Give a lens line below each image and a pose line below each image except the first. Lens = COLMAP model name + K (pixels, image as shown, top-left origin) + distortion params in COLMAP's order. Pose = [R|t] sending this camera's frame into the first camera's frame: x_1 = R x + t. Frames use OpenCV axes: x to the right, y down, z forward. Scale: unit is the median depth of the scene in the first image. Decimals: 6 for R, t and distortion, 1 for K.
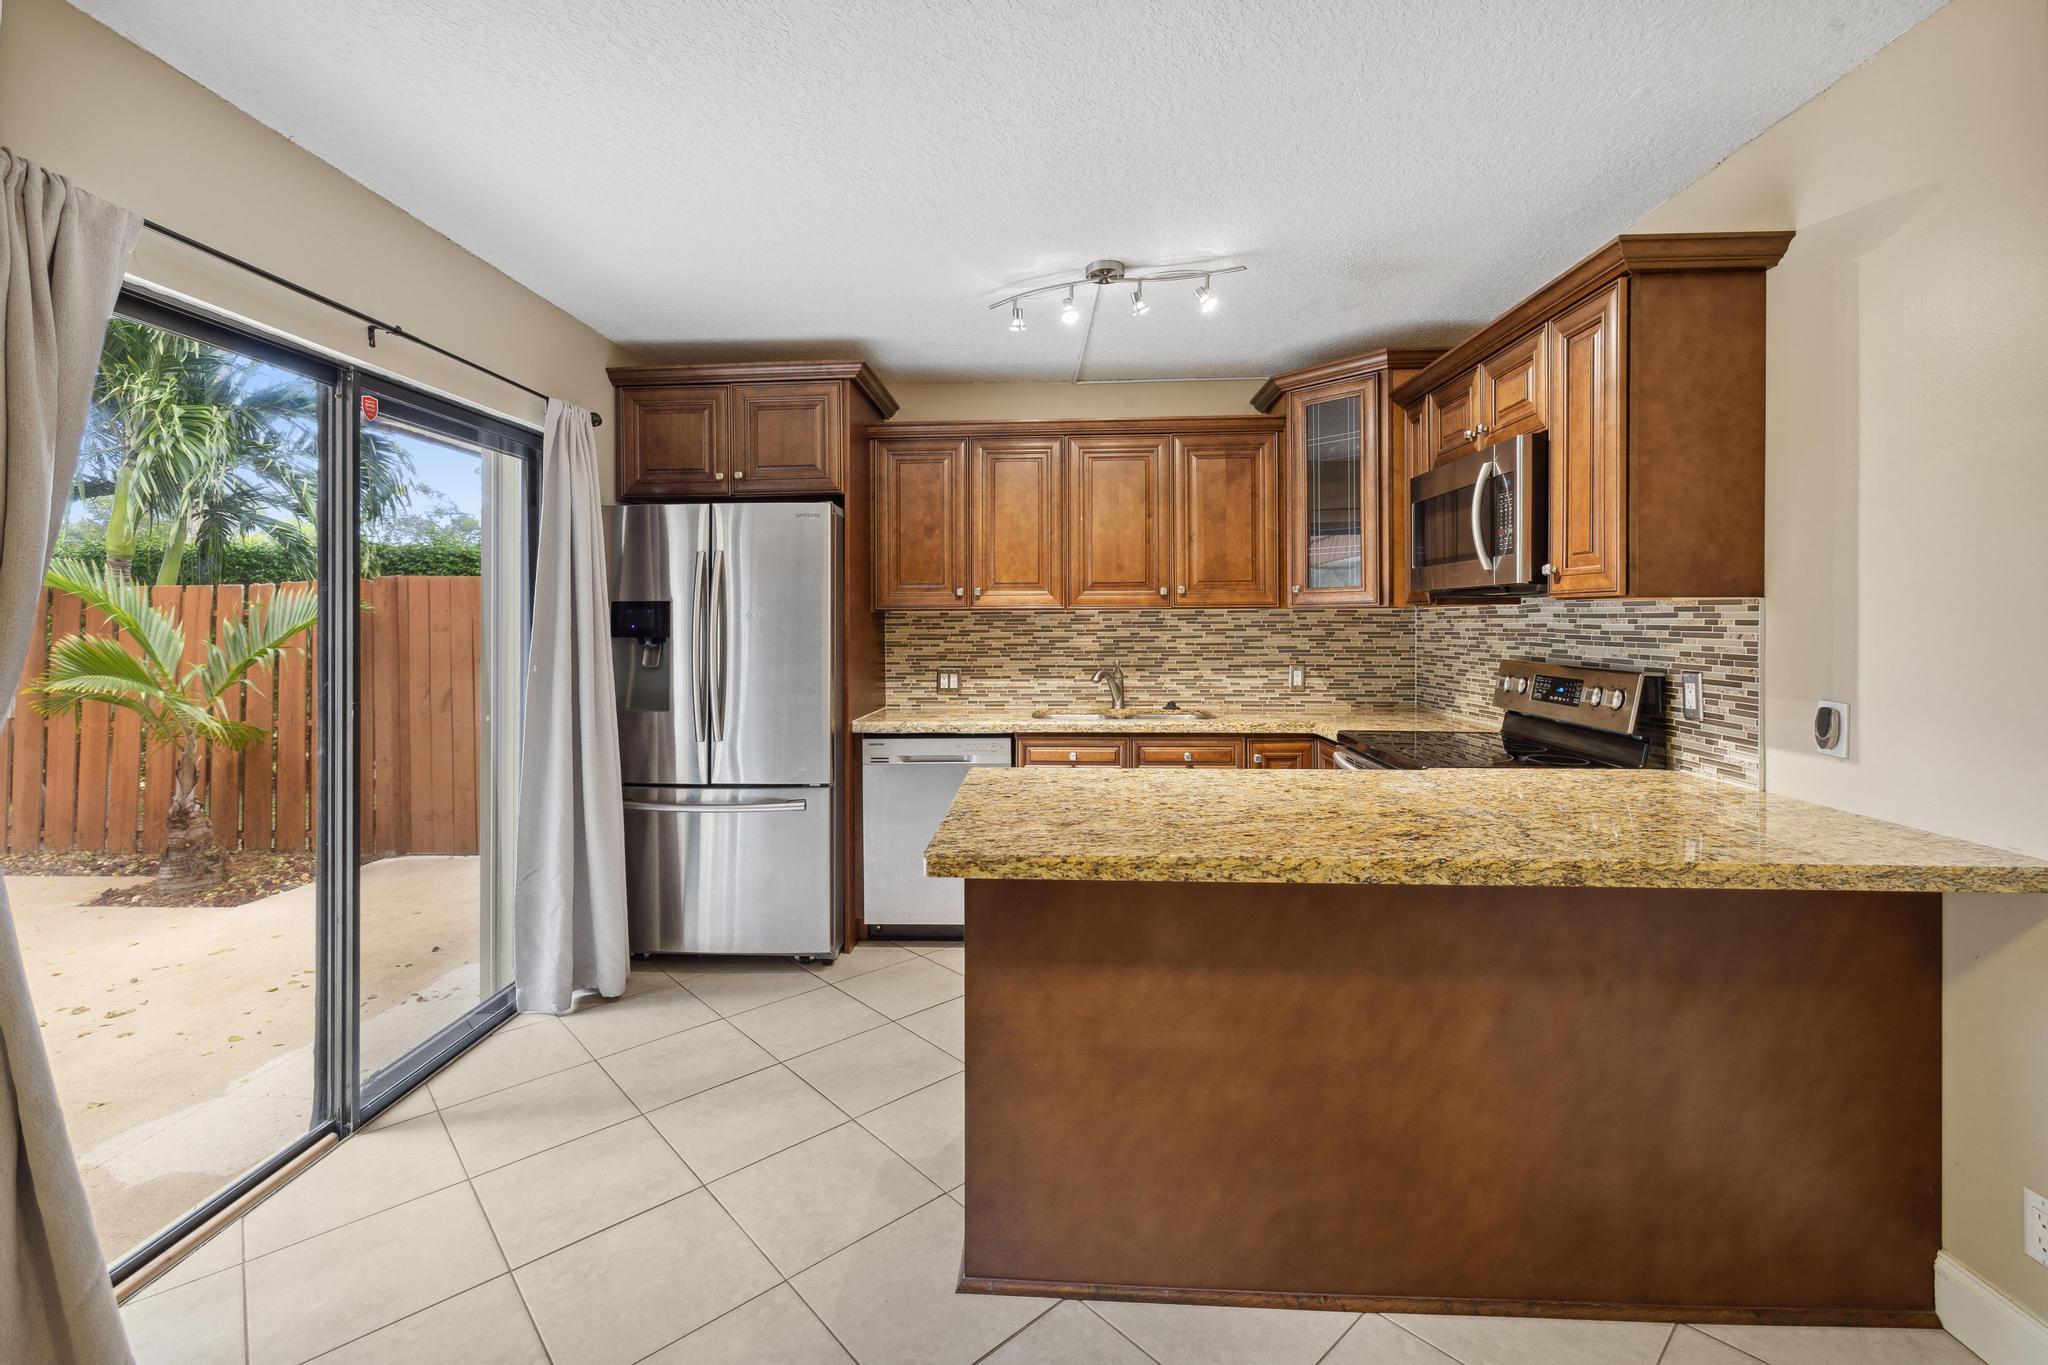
lens RADIAL K [[876.7, 0, 1011.7], [0, 876.7, 621.6], [0, 0, 1]] dist [0.001397, 0.000403]
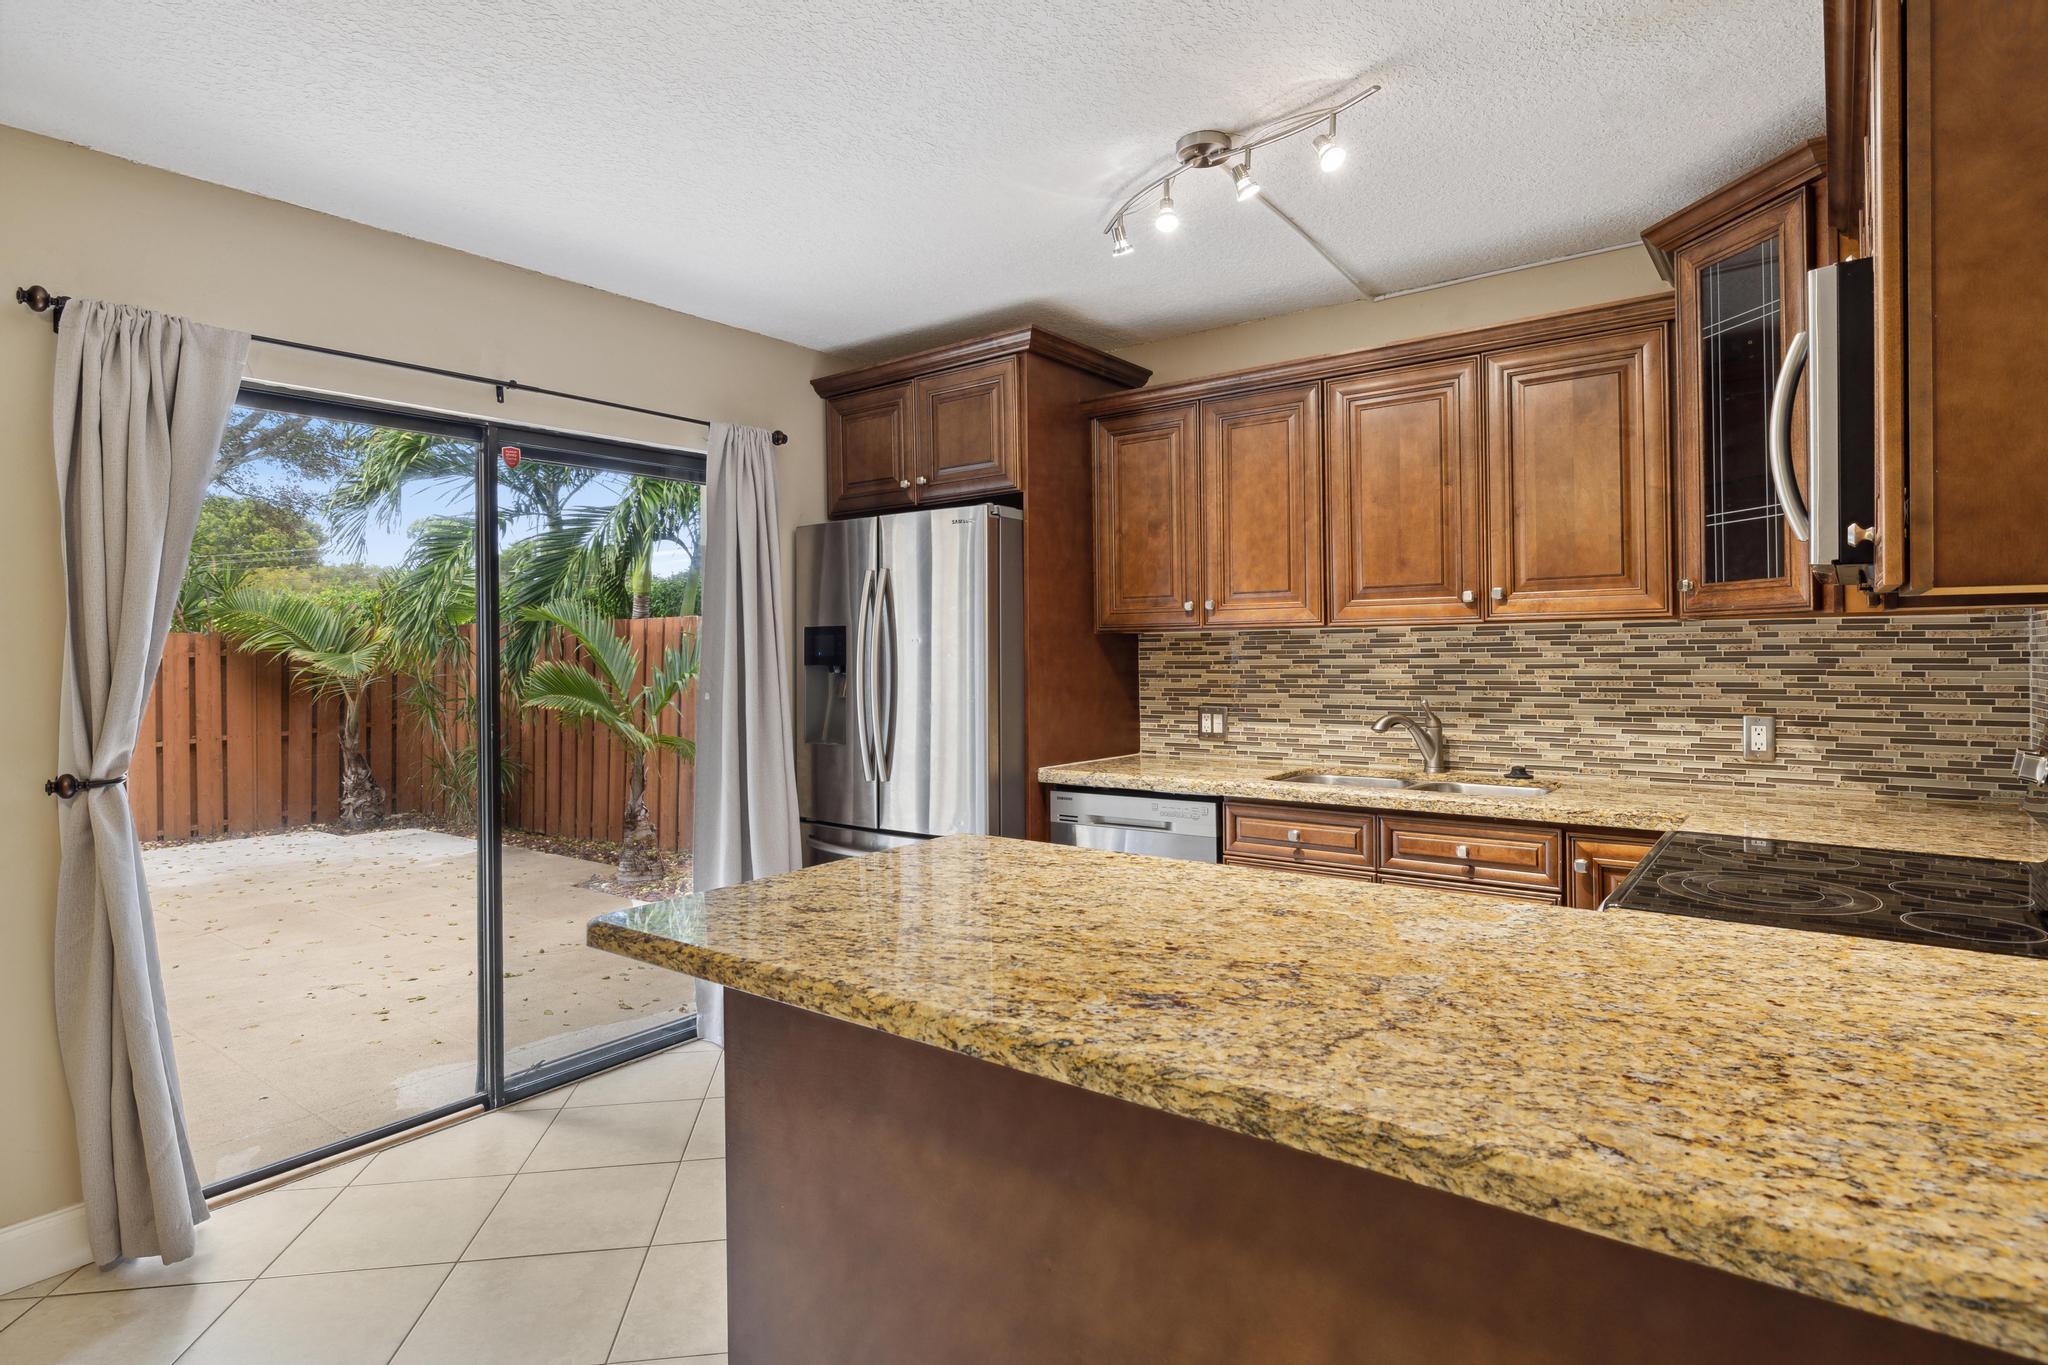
lens RADIAL K [[1082.2, 0, 1014.1], [0, 1082.2, 650.3], [0, 0, 1]] dist [-0.002125, 0.002699]
pose [[0.827280, -0.004849, -0.561769, 0.374431], [0.008749, 0.999953, 0.004253, -0.000880], [0.561722, -0.008434, 0.827283, 0.154090]]
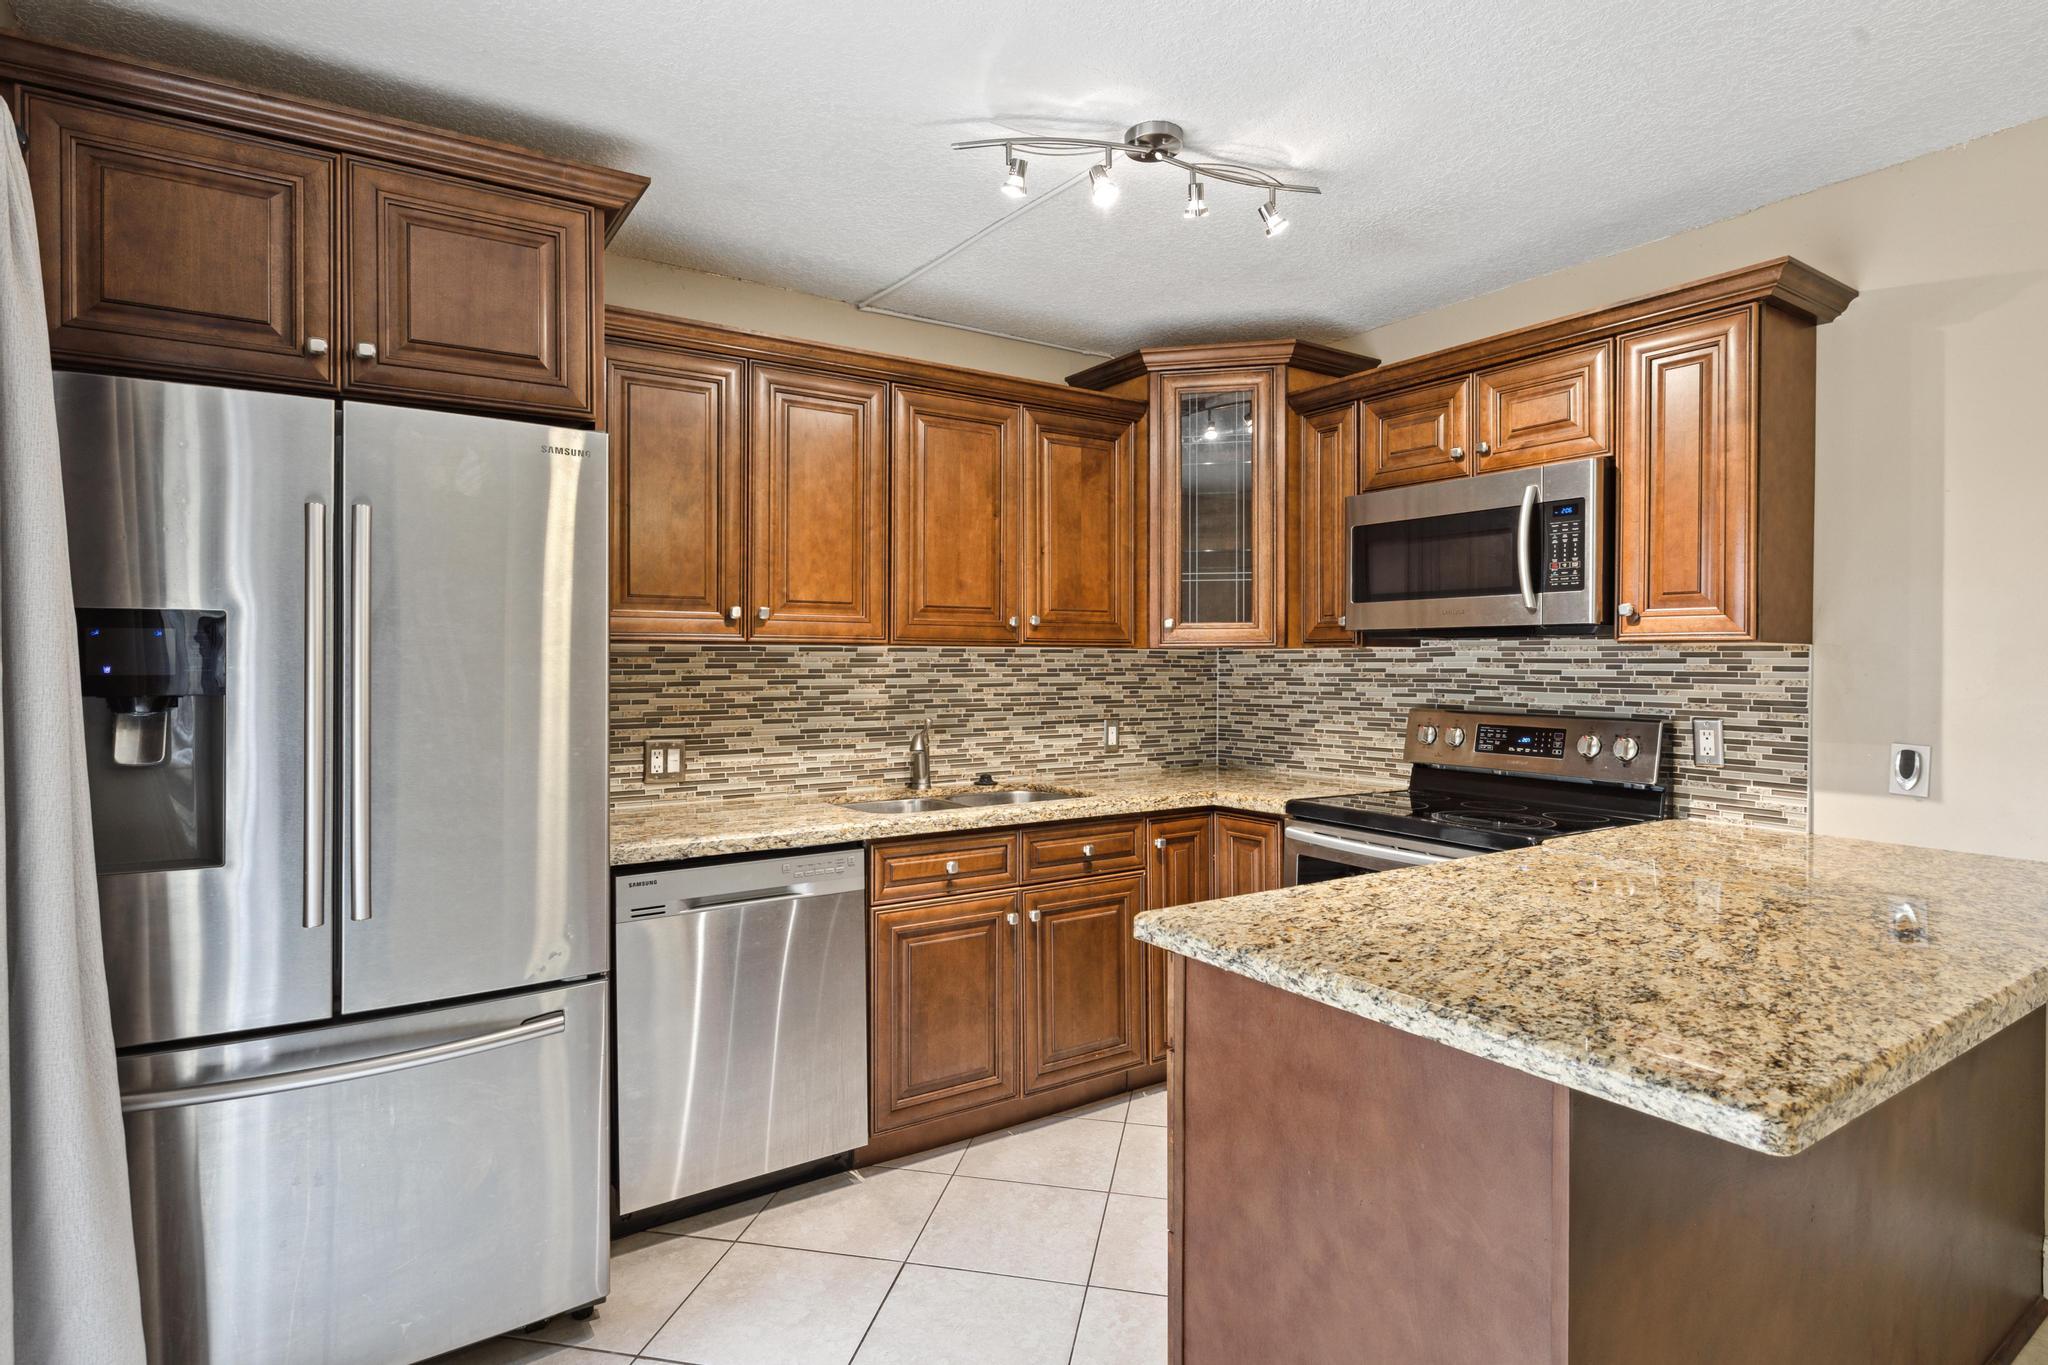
lens RADIAL K [[1043.0, 0, 1007.3], [0, 1043.0, 667.1], [0, 0, 1]] dist [-0.007059, 0.003788]
pose [[0.806721, 0.003664, 0.590922, -0.363977], [-0.005504, 0.999984, 0.001313, 0.001629], [-0.590907, -0.004312, 0.806728, 0.340488]]
